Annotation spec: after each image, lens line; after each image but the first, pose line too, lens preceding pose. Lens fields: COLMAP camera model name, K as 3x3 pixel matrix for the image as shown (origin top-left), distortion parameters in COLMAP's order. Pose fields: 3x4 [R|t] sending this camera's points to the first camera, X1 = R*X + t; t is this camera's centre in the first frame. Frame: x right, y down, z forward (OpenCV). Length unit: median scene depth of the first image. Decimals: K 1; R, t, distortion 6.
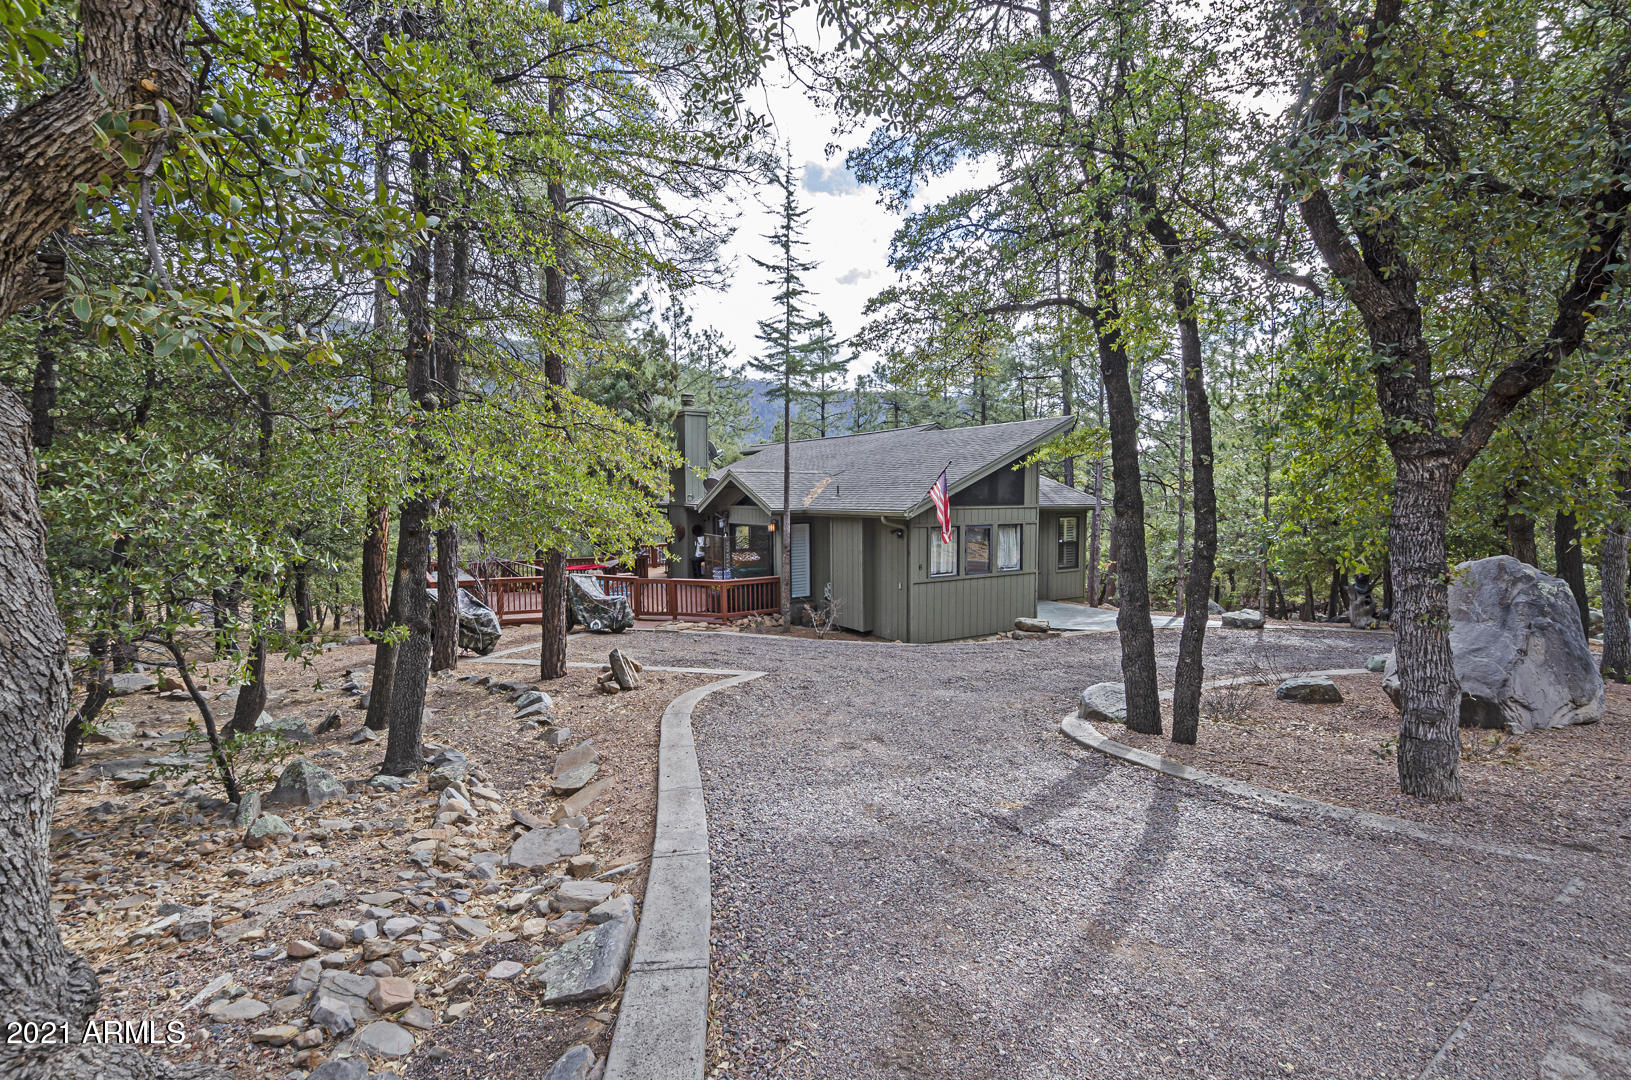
lens RADIAL K [[748.0, 0, 818.3], [0, 748.0, 540.8], [0, 0, 1]] dist [-0.000338, 0.000021]
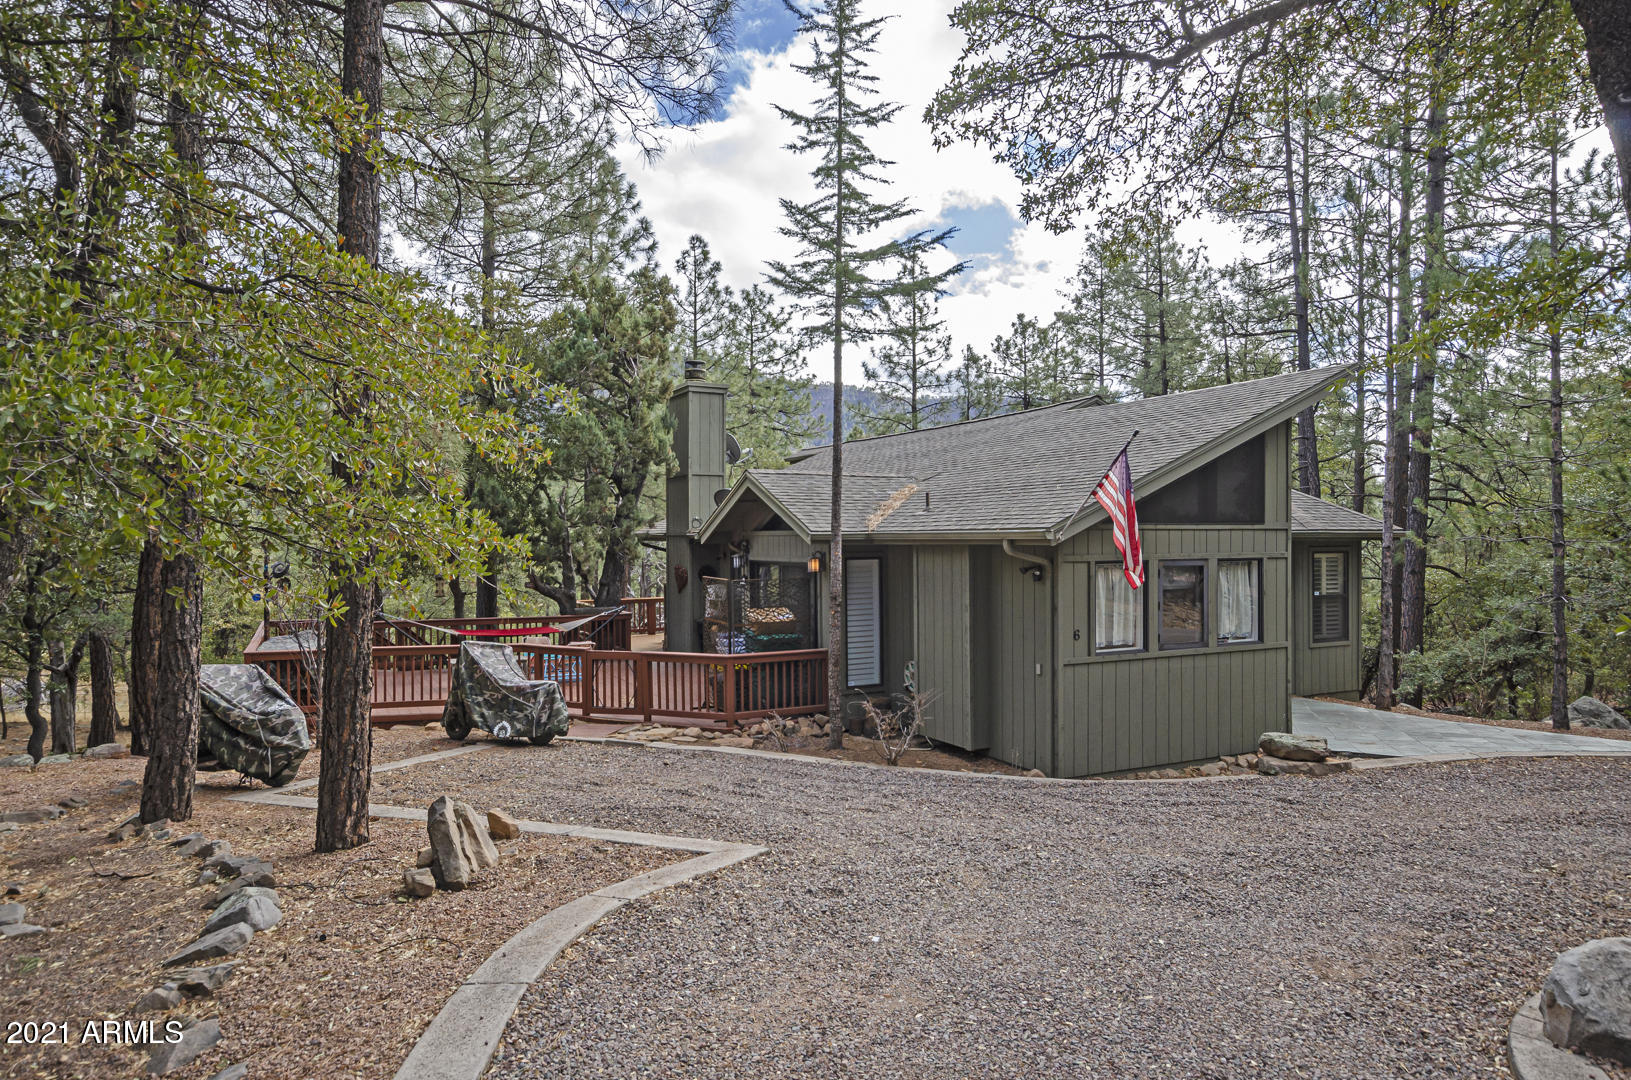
lens RADIAL K [[1024.9, 0, 812.1], [0, 1024.9, 541.5], [0, 0, 1]] dist [0.002549, -0.000518]
pose [[0.994762, -0.000066, -0.102222, 0.019560], [-0.005853, 0.998322, -0.057604, 0.010539], [0.102055, 0.057900, 0.993092, 0.218954]]
